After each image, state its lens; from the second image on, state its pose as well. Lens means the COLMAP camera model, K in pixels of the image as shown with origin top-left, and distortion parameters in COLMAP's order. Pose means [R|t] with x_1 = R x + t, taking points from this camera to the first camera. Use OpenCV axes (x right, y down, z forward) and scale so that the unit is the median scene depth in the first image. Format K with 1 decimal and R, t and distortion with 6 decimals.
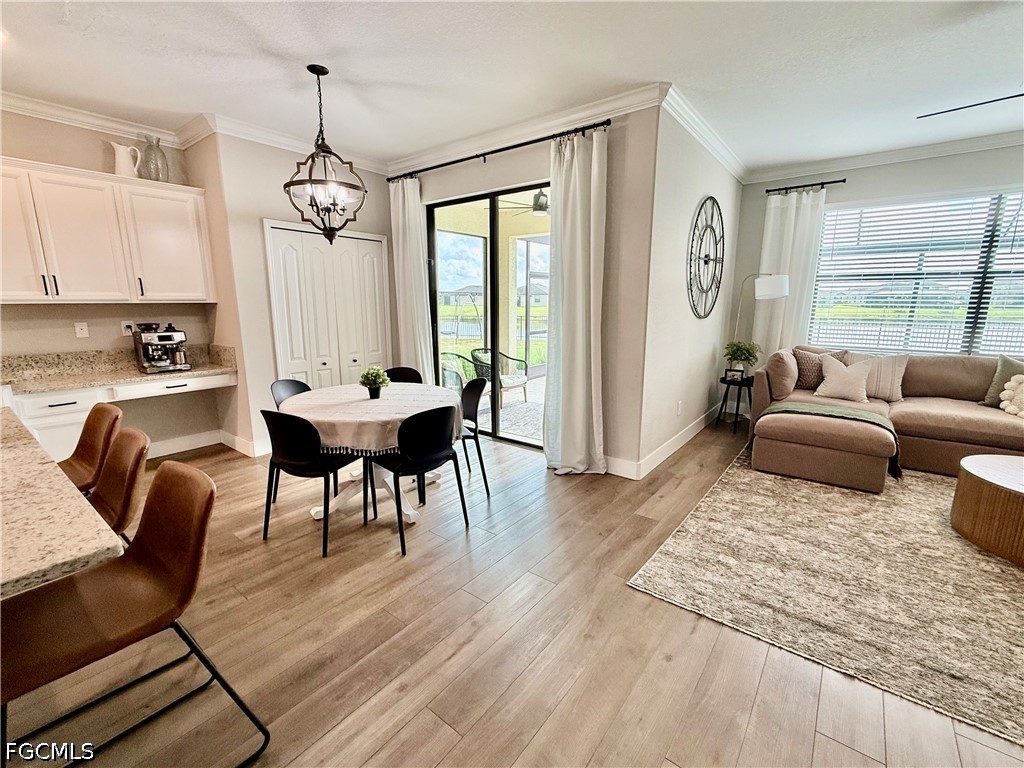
lens RADIAL K [[443.0, 0, 512.6], [0, 443.0, 382.5], [0, 0, 1]] dist [-0.000671, 0.000170]
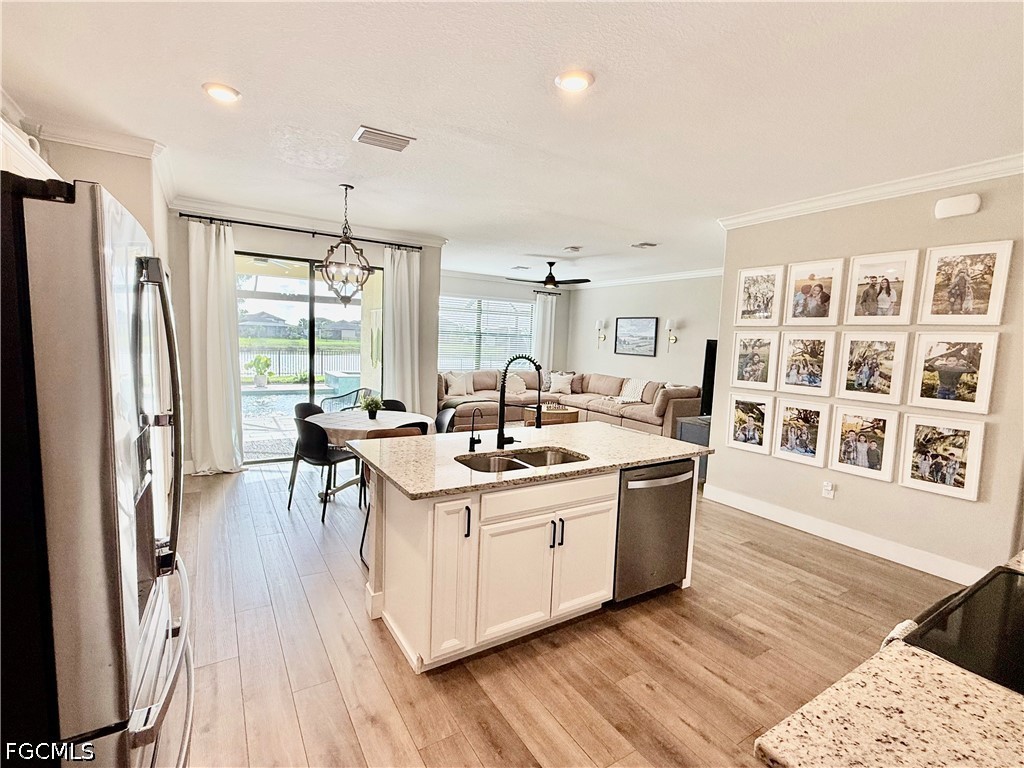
lens RADIAL K [[481.9, 0, 512.8], [0, 481.9, 386.8], [0, 0, 1]] dist [-0.006003, -0.000317]
pose [[0.343603, -0.078089, 0.935863, -1.398429], [0.135410, 0.990243, 0.032910, -0.049003], [-0.929301, 0.115418, 0.350825, 0.045564]]
